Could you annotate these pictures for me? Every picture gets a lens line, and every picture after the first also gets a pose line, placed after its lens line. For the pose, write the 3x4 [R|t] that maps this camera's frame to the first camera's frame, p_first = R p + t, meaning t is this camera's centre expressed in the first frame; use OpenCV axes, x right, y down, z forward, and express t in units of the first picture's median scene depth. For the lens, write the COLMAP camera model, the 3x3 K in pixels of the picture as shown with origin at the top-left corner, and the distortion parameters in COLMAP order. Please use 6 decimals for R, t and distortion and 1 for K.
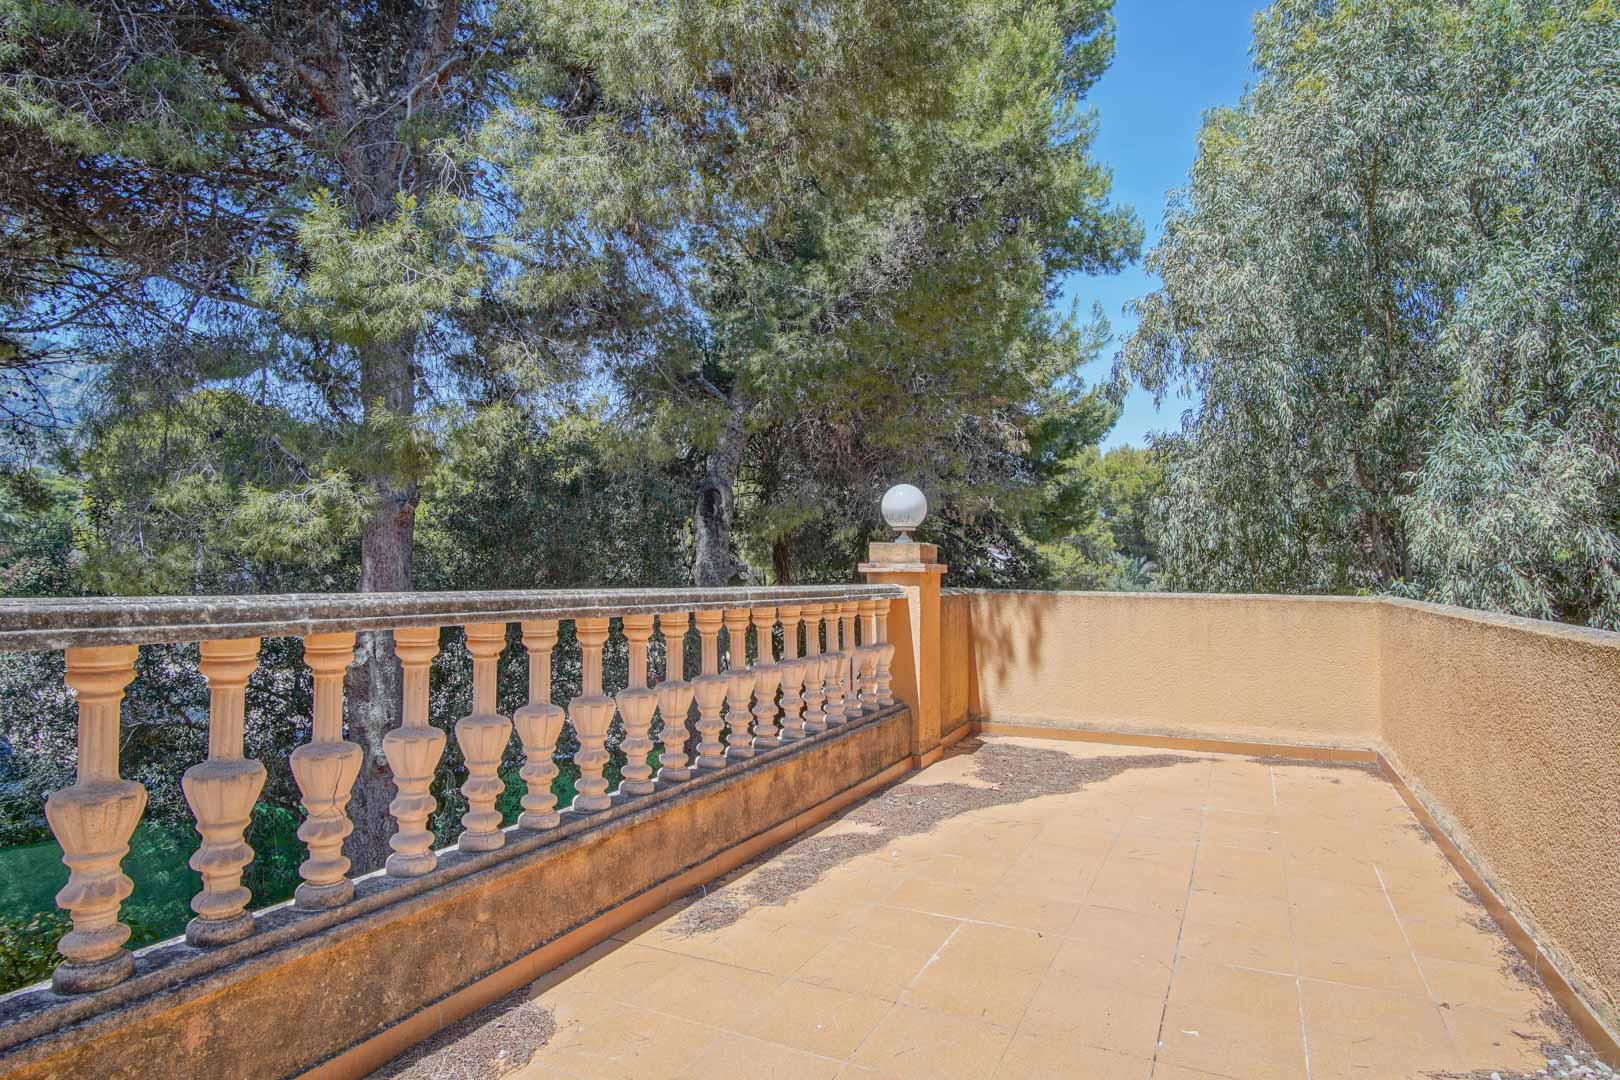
lens RADIAL K [[876.5, 0, 810.5], [0, 876.5, 527.4], [0, 0, 1]] dist [-0.000902, -0.000061]
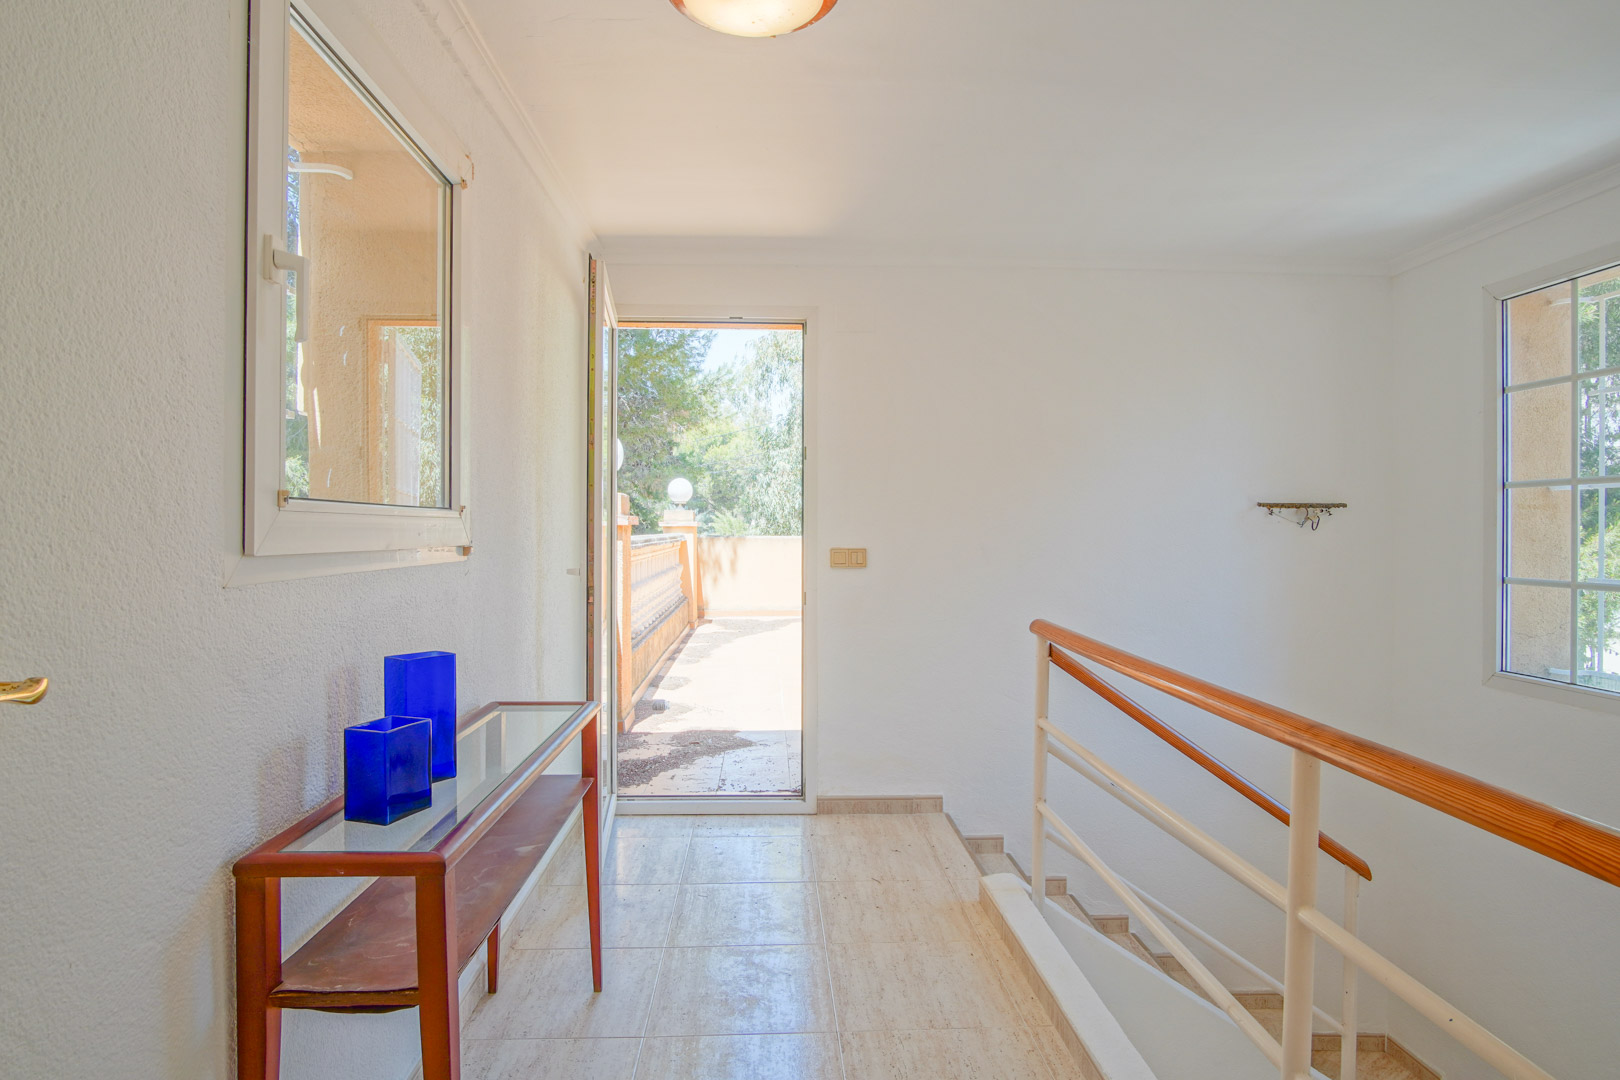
lens RADIAL K [[876.5, 0, 810.5], [0, 876.5, 527.4], [0, 0, 1]] dist [-0.000902, -0.000061]
pose [[0.872663, -0.040528, 0.486638, -0.541659], [0.008261, 0.997633, 0.068271, -0.068687], [-0.488252, -0.055558, 0.870932, -0.724193]]
